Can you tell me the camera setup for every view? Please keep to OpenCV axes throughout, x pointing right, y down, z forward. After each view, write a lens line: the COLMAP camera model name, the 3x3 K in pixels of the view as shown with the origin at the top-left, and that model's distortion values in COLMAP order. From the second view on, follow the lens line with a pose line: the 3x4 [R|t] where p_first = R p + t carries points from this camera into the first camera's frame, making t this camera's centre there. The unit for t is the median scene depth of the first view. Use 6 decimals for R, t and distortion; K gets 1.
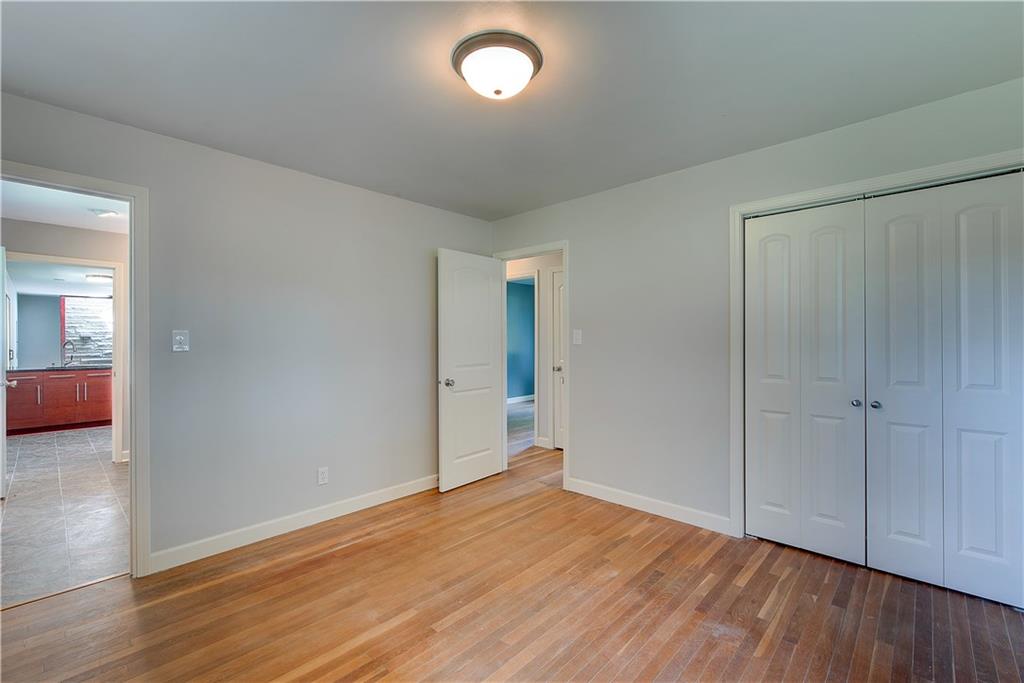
lens RADIAL K [[444.7, 0, 511.2], [0, 444.7, 339.3], [0, 0, 1]] dist [0.005356, -0.000934]
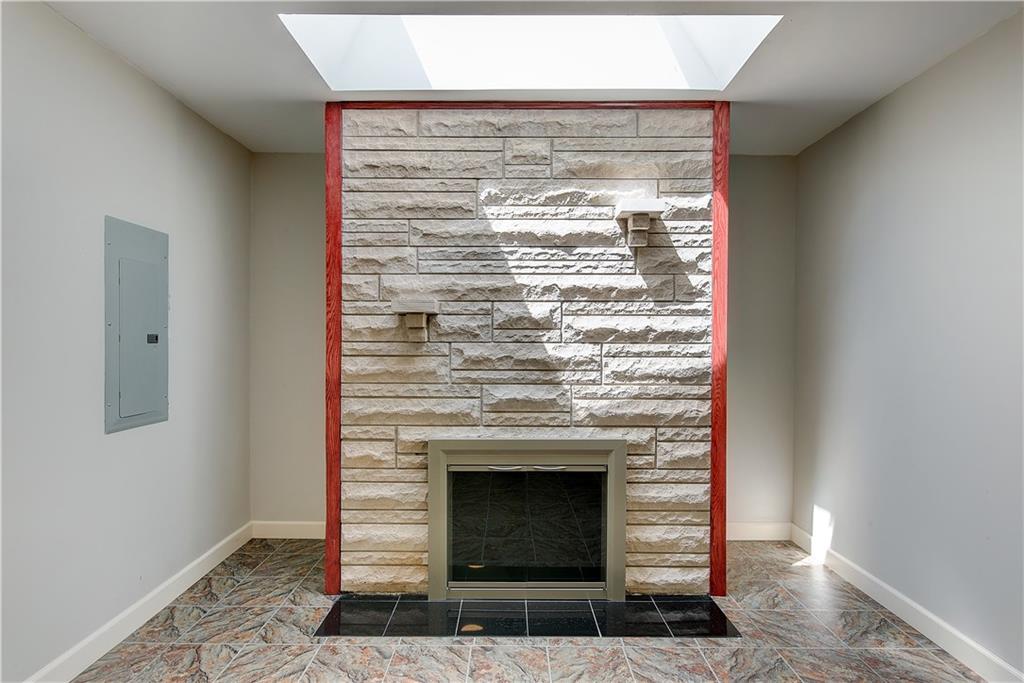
lens RADIAL K [[537.9, 0, 531.1], [0, 537.9, 358.1], [0, 0, 1]] dist [-0.001545, -0.003631]
pose [[0.676080, 0.010646, -0.736751, -0.784630], [-0.006550, 0.999943, 0.008438, 0.011345], [0.736799, -0.000879, 0.676112, 0.919552]]
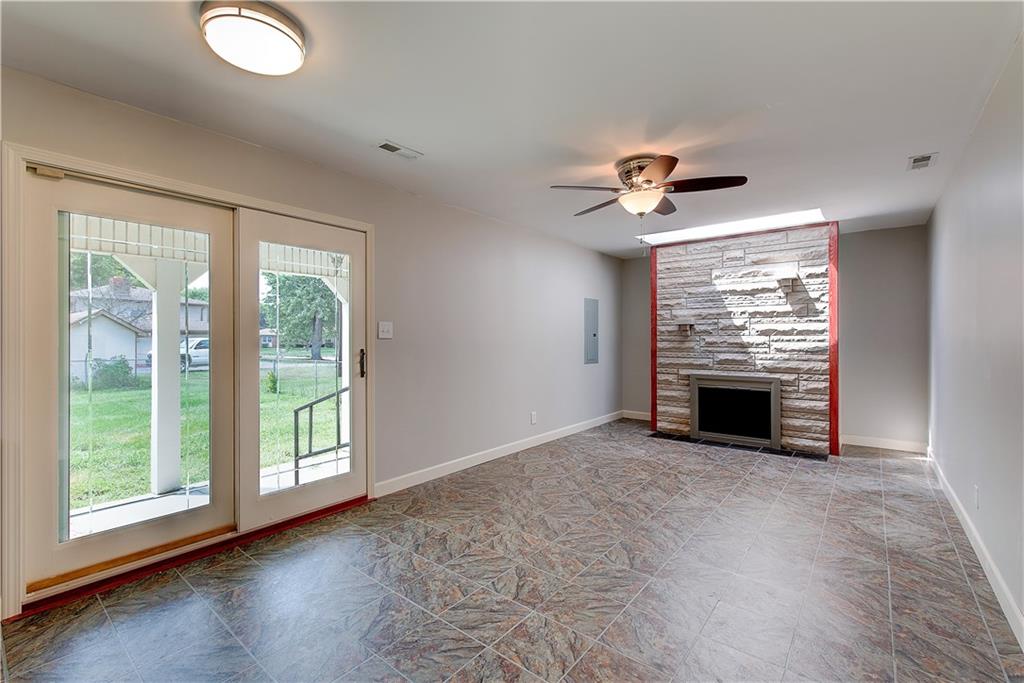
lens RADIAL K [[444.7, 0, 514.3], [0, 444.7, 338.6], [0, 0, 1]] dist [0.005356, -0.000934]
pose [[0.079215, 0.005733, -0.996841, -0.507162], [0.000943, 0.999983, 0.005826, 0.006691], [0.996857, -0.001401, 0.079208, 0.809704]]
